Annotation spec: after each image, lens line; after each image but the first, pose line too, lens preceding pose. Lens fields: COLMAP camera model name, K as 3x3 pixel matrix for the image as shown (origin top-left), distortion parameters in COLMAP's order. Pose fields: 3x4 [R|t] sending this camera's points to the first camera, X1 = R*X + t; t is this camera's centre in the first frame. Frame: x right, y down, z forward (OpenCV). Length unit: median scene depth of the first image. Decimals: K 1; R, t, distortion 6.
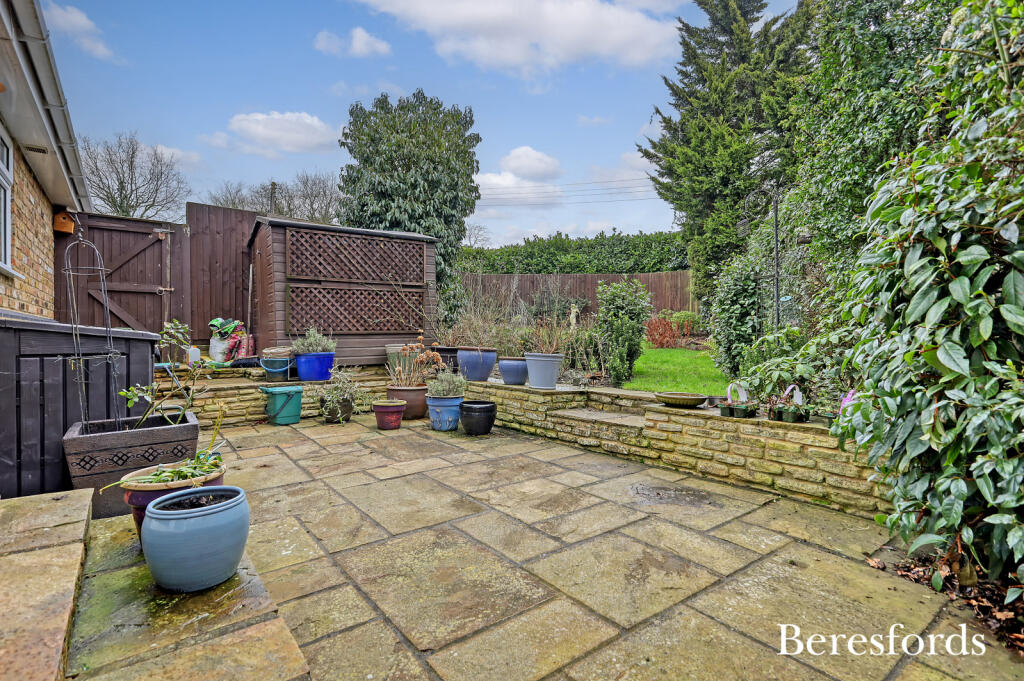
lens RADIAL K [[502.6, 0, 513.7], [0, 502.6, 336.5], [0, 0, 1]] dist [-0.002349, -0.000050]
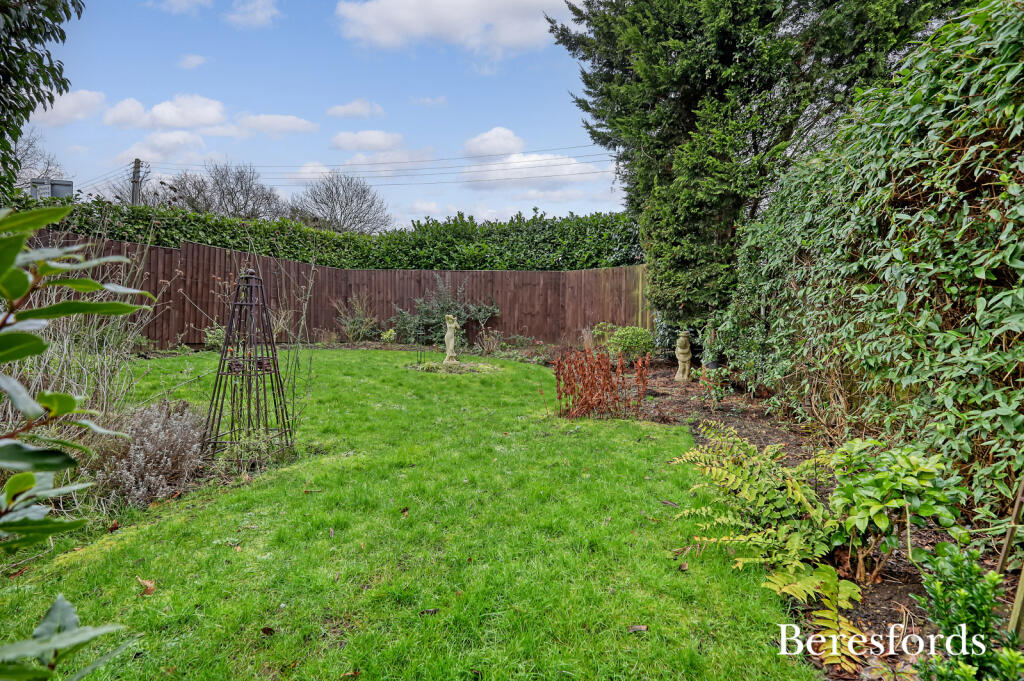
lens RADIAL K [[443.9, 0, 512.3], [0, 443.9, 339.4], [0, 0, 1]] dist [0.000079, -0.000166]
pose [[0.997229, 0.001680, 0.074380, 0.121826], [-0.001939, 0.999992, 0.003408, -0.029905], [-0.074374, -0.003543, 0.997224, 0.372935]]
